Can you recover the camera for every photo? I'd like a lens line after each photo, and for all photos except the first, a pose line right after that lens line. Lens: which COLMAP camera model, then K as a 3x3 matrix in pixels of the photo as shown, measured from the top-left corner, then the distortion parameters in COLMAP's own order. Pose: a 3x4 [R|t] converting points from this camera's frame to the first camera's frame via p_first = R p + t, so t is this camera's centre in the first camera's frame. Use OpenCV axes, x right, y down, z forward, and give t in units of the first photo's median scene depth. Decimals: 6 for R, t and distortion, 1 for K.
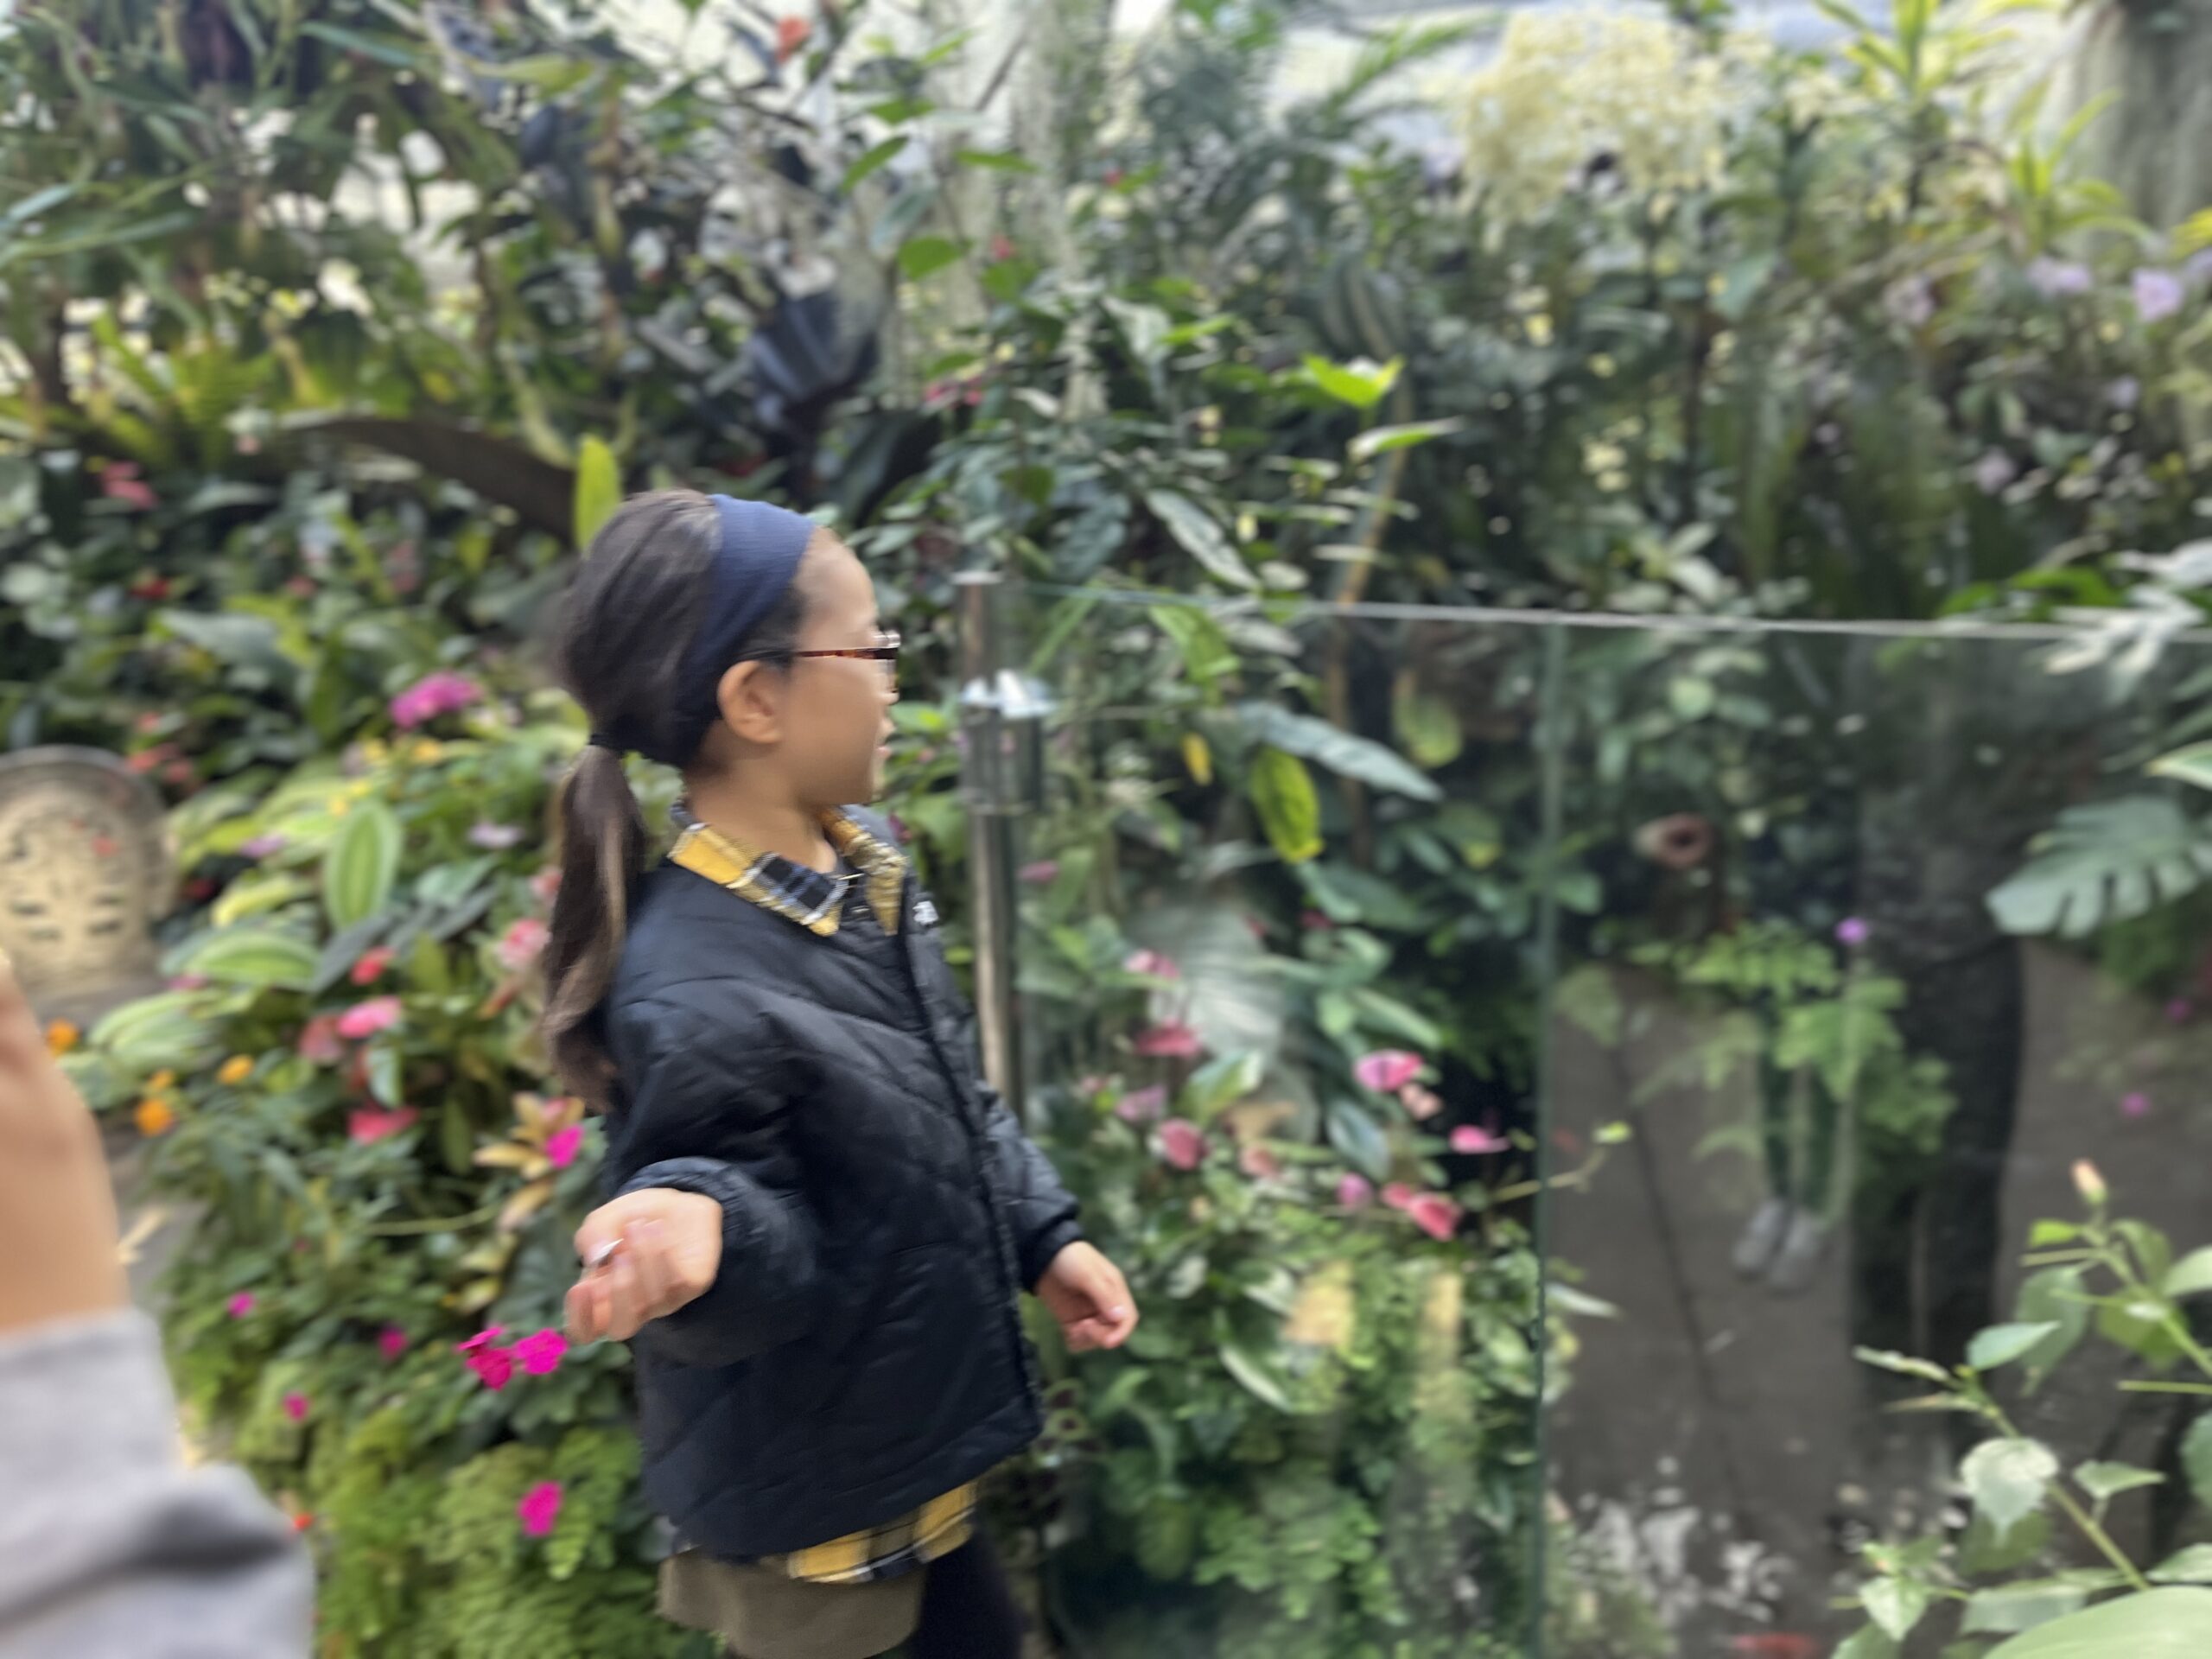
lens RADIAL K [[1718.2, 0, 1112.7], [0, 1718.2, 871.4], [0, 0, 1]] dist [0.006596, -0.003838]
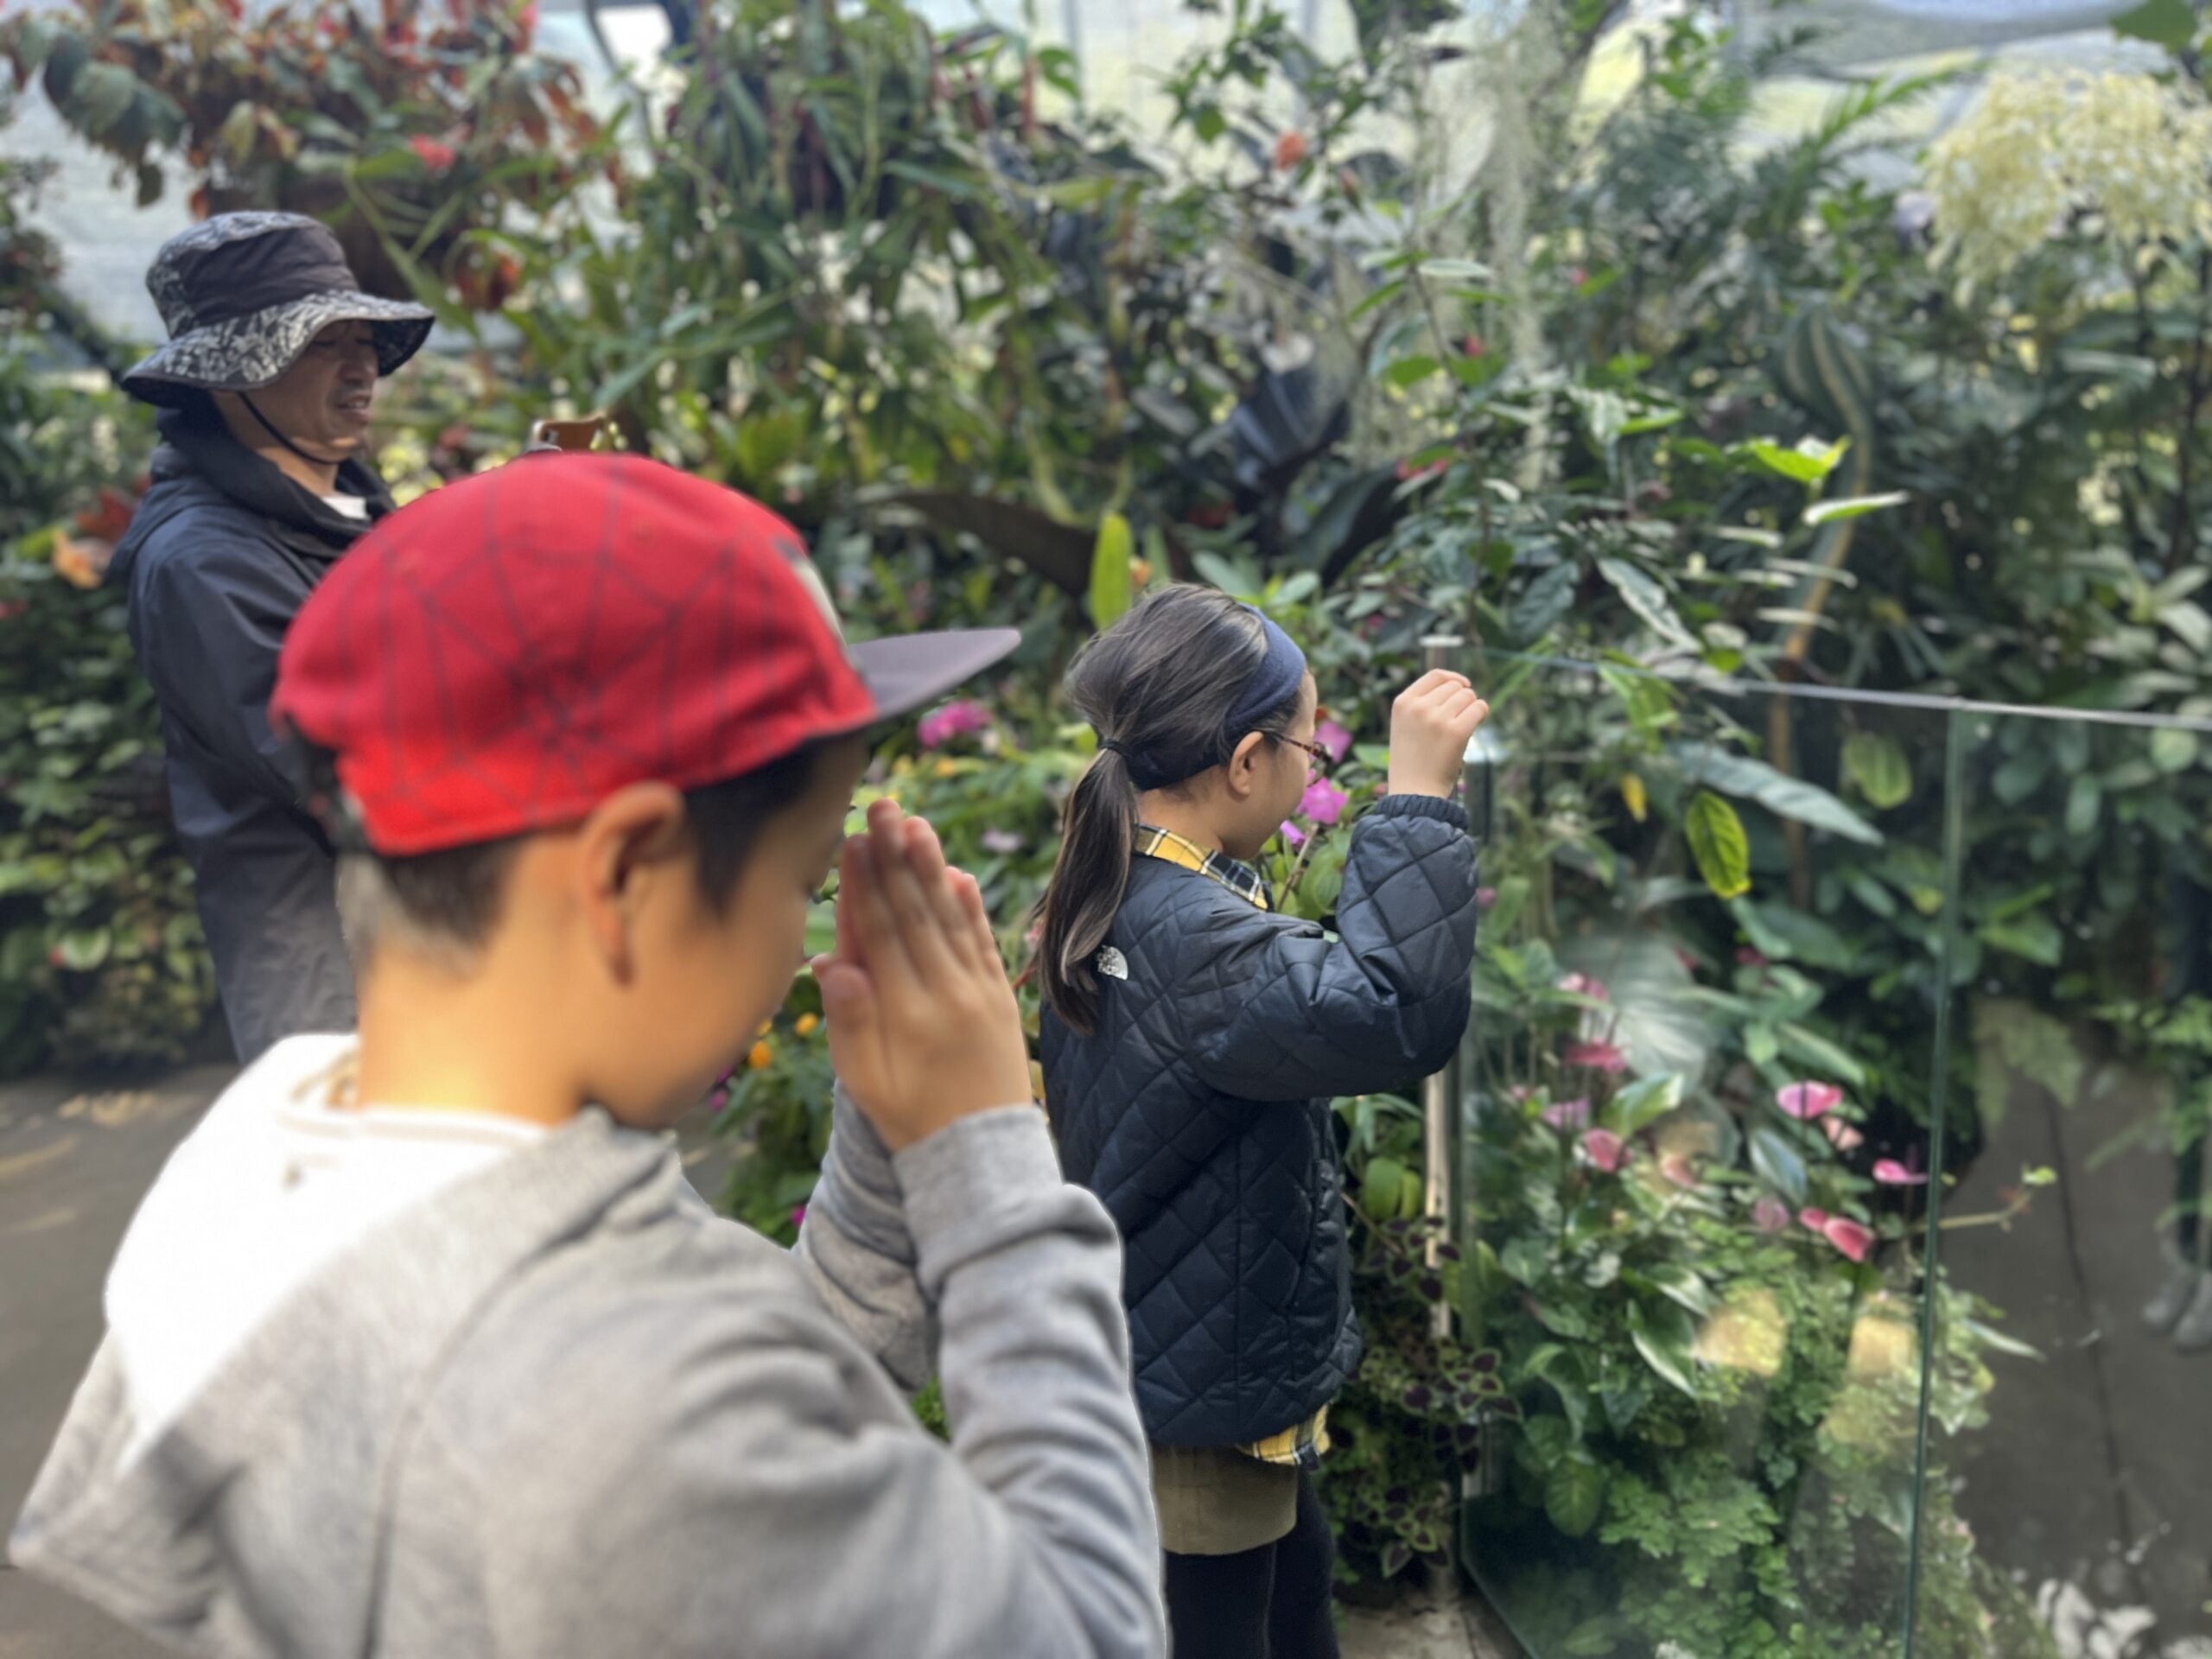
lens RADIAL K [[1721.8, 0, 1094.0], [0, 1721.8, 859.9], [0, 0, 1]] dist [0.005695, -0.003562]
pose [[0.967166, 0.044402, -0.250236, -0.006236], [-0.048437, 0.998776, -0.009989, 0.000003], [0.249486, 0.021782, 0.968133, -0.123648]]
